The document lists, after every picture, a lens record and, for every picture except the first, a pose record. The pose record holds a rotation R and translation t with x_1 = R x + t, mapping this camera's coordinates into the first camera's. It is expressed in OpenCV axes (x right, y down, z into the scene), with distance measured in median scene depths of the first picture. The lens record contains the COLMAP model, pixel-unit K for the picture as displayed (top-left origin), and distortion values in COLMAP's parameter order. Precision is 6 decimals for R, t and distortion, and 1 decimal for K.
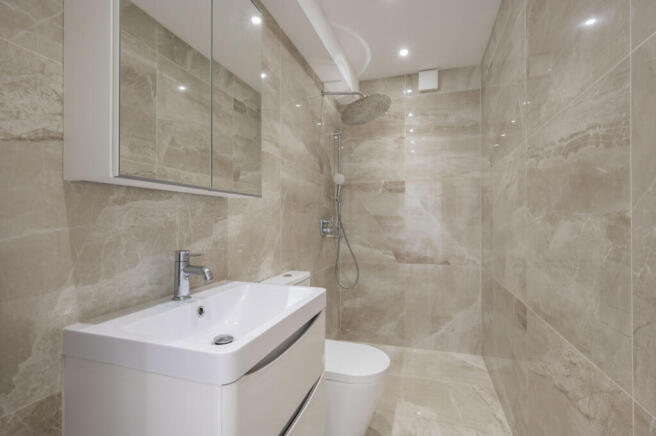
lens RADIAL K [[301.5, 0, 328.0], [0, 301.5, 218.7], [0, 0, 1]] dist [-0.001689, -0.000106]
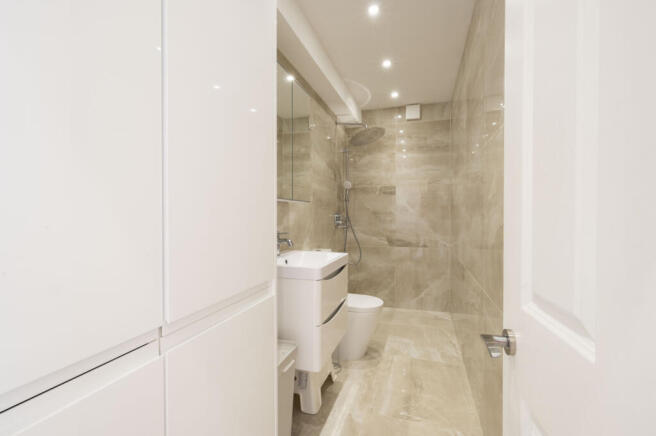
lens RADIAL K [[301.5, 0, 327.9], [0, 301.5, 217.5], [0, 0, 1]] dist [-0.001689, -0.000106]
pose [[0.999925, 0.001350, 0.012158, -0.068144], [-0.001548, 0.999867, 0.016259, -0.005766], [-0.012135, -0.016277, 0.999794, -0.368869]]
